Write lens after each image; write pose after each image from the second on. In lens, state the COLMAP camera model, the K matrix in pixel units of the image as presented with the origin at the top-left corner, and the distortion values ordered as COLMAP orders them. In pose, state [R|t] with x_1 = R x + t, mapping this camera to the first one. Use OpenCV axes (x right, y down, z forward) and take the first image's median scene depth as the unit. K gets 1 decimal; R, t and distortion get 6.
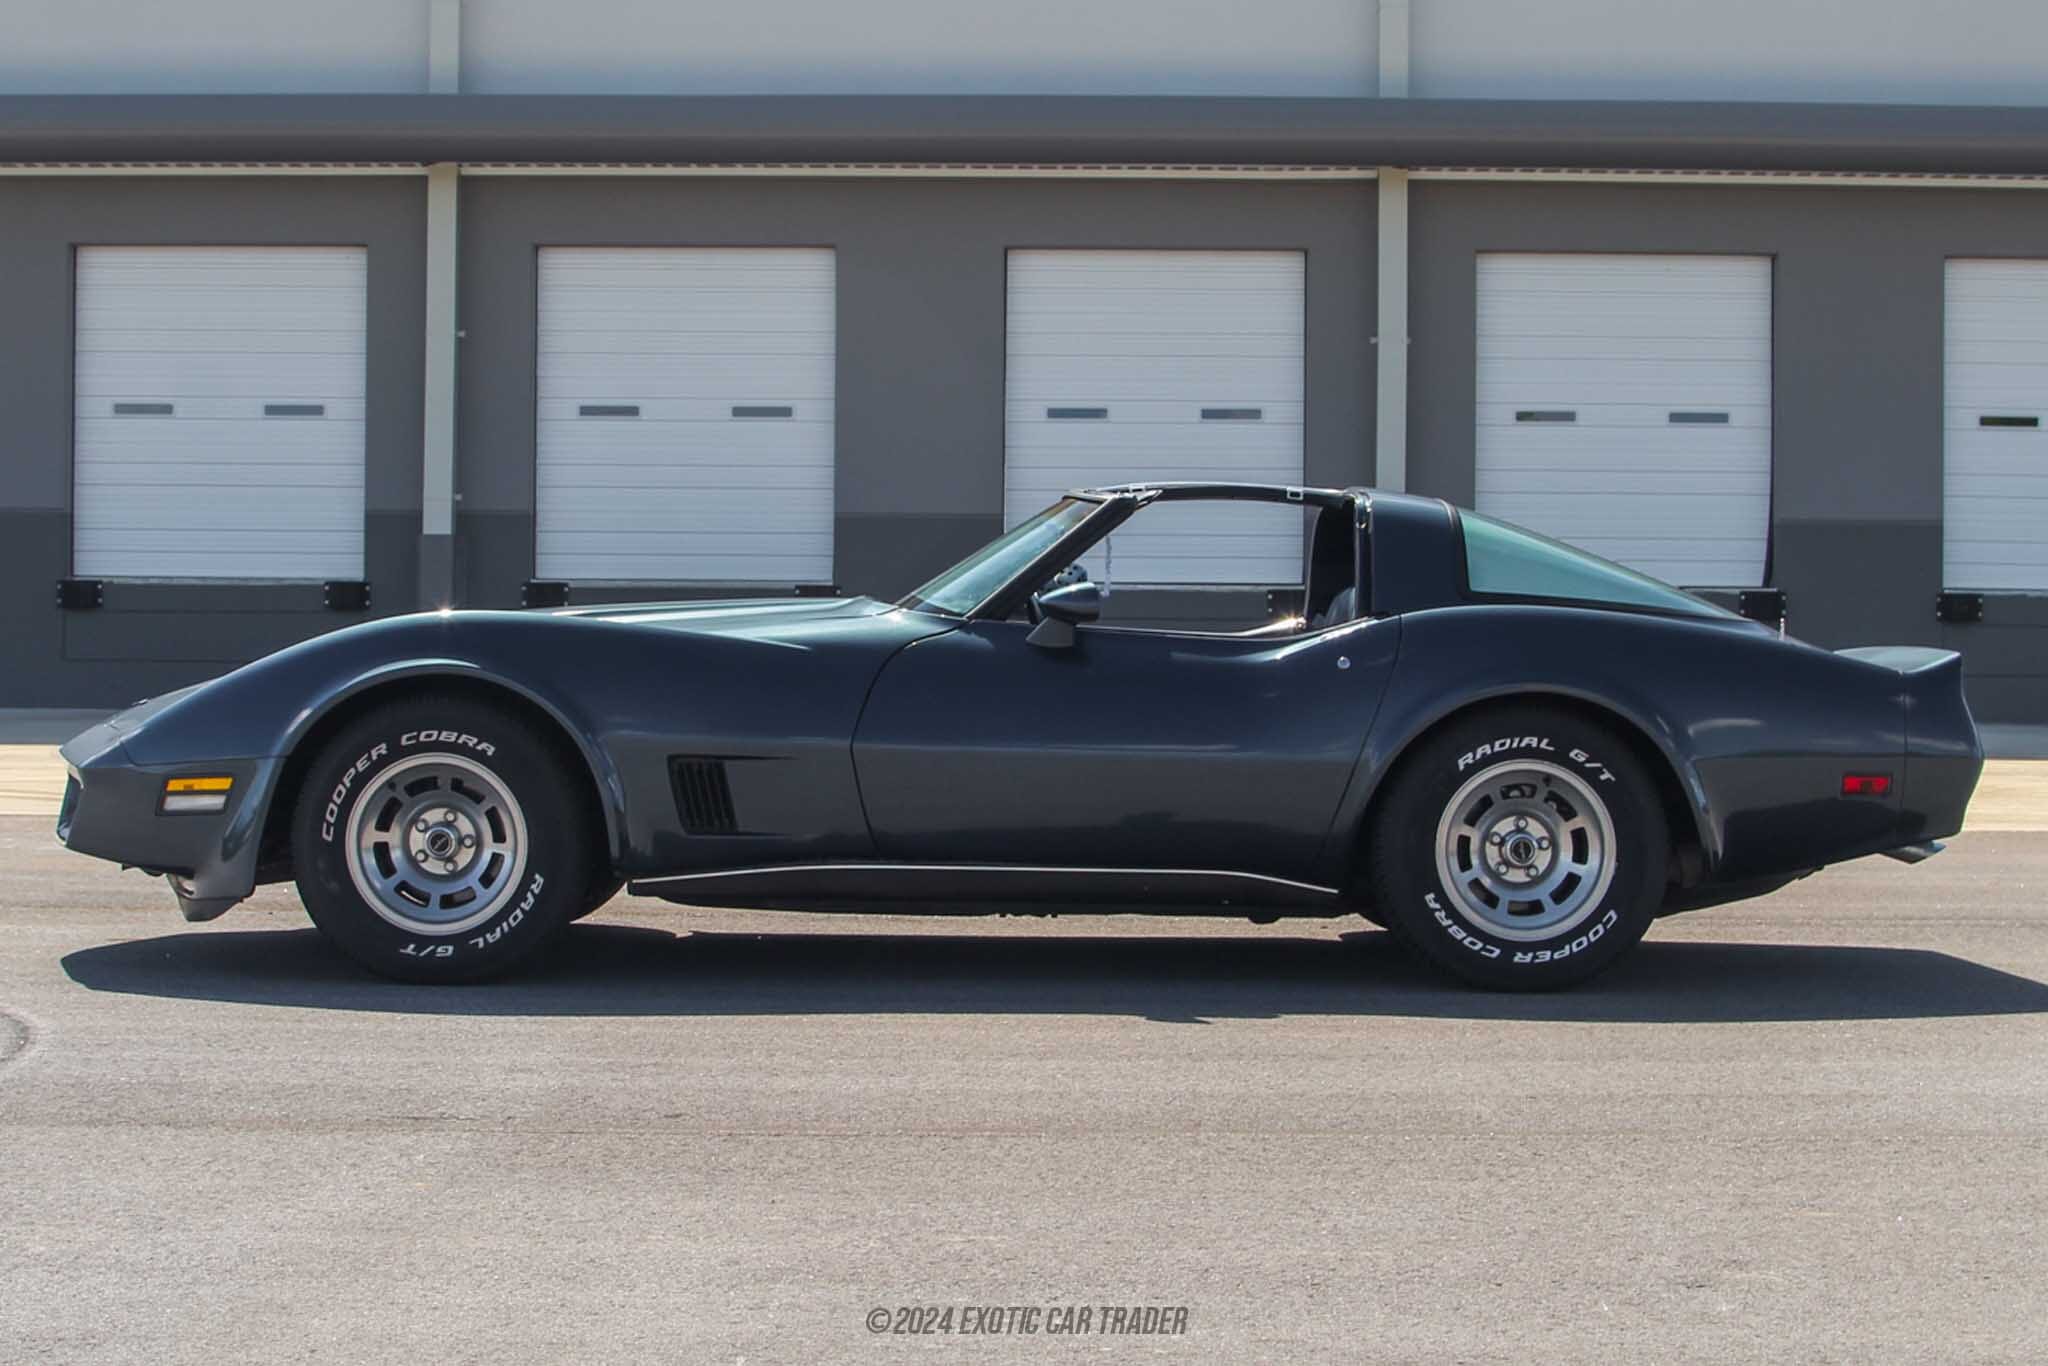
lens RADIAL K [[1599.1, 0, 1034.4], [0, 1599.1, 679.9], [0, 0, 1]] dist [-0.011696, -0.008681]
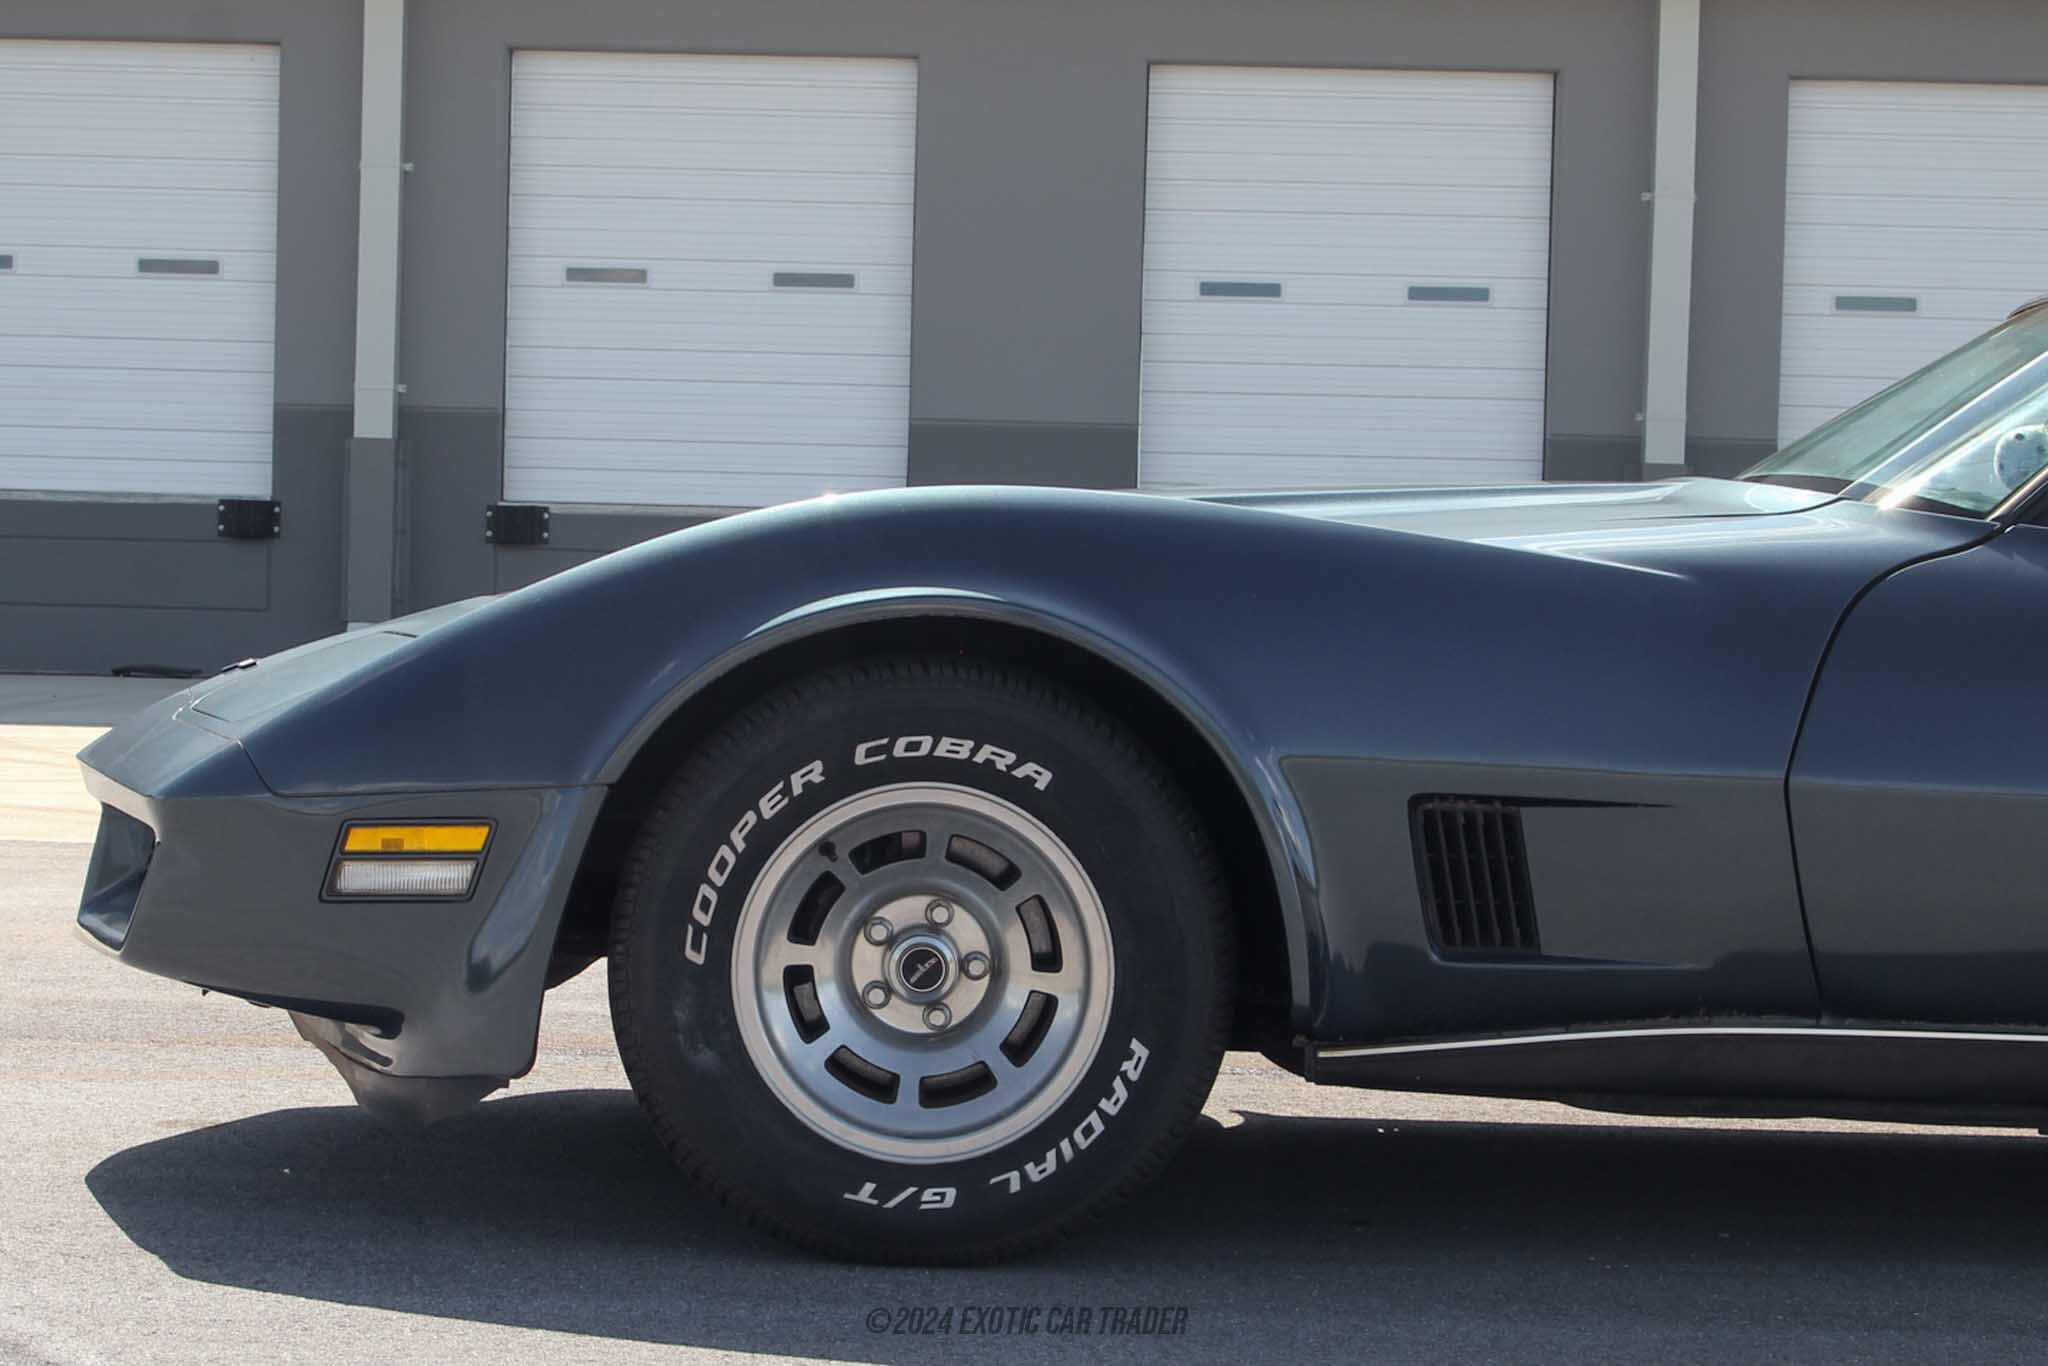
lens RADIAL K [[1959.6, 0, 1013.6], [0, 1959.6, 680.8], [0, 0, 1]] dist [-0.010444, 0.000000]
pose [[0.999855, 0.016874, 0.002222, -0.346861], [-0.016908, 0.999725, 0.016222, 0.005594], [-0.001948, -0.016257, 0.999866, 0.413069]]
